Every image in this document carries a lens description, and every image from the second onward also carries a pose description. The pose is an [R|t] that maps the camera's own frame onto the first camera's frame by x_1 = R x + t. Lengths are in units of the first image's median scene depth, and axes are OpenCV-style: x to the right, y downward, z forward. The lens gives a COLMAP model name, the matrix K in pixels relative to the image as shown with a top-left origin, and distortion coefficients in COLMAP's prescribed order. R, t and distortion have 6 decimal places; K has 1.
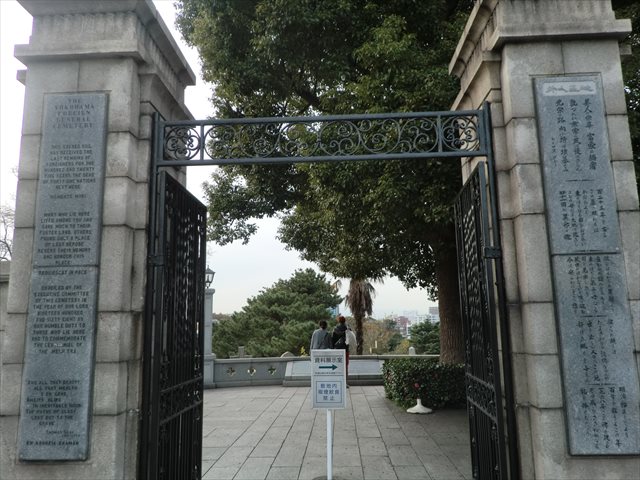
lens RADIAL K [[514.8, 0, 320.0], [0, 514.8, 240.0], [0, 0, 1]] dist [0.037470, -0.056110]
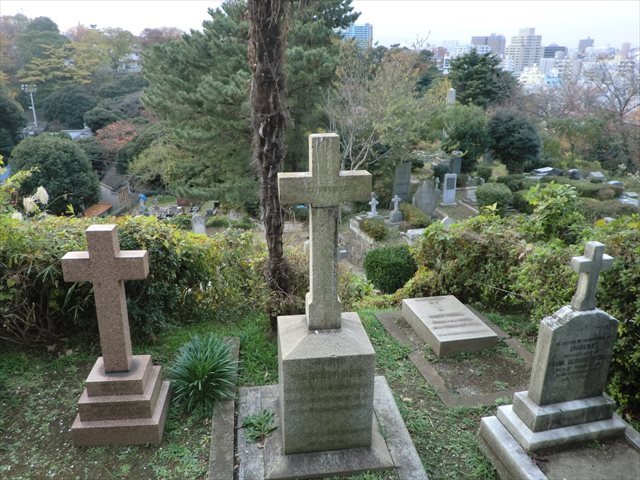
lens RADIAL K [[514.8, 0, 320.0], [0, 514.8, 240.0], [0, 0, 1]] dist [0.037470, -0.056110]
pose [[0.998058, 0.039381, -0.048266, 0.044670], [-0.010931, 0.873514, 0.486677, 0.049428], [0.061327, -0.485204, 0.872248, 0.292886]]
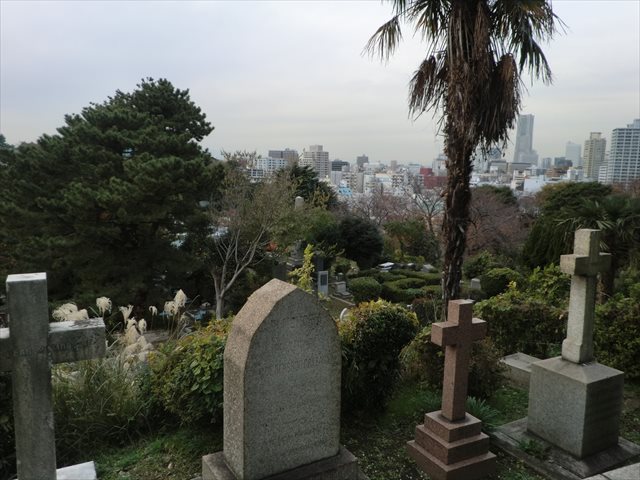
lens RADIAL K [[514.8, 0, 320.0], [0, 514.8, 240.0], [0, 0, 1]] dist [0.037470, -0.056110]
pose [[0.950143, 0.004369, 0.311782, -0.040625], [-0.097619, 0.953805, 0.284123, 0.048062], [-0.296138, -0.300393, 0.906679, 0.279817]]
